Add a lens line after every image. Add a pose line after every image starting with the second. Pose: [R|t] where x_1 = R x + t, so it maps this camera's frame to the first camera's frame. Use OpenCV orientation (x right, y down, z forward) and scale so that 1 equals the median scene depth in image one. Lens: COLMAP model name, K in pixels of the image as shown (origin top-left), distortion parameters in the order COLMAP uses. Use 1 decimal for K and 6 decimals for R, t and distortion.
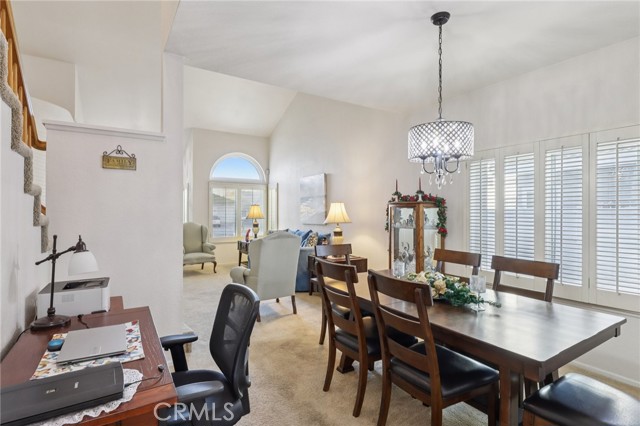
lens RADIAL K [[324.2, 0, 320.7], [0, 324.2, 210.2], [0, 0, 1]] dist [0.001935, -0.002657]
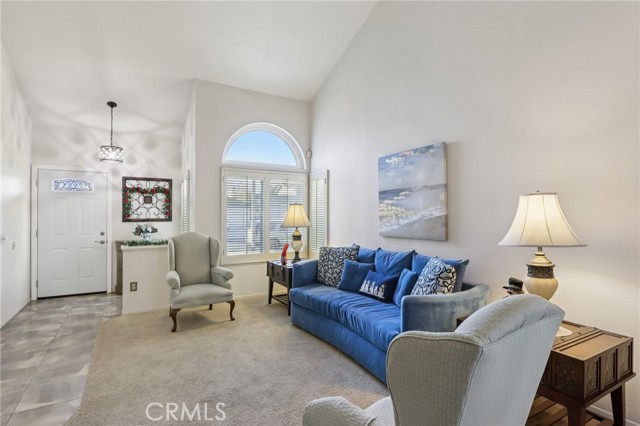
lens RADIAL K [[324.2, 0, 322.6], [0, 324.2, 217.0], [0, 0, 1]] dist [0.001935, -0.002657]
pose [[0.999880, 0.003261, -0.015121, -0.142731], [-0.003039, 0.999887, 0.014731, -0.000701], [0.015167, -0.014683, 0.999777, 0.387383]]
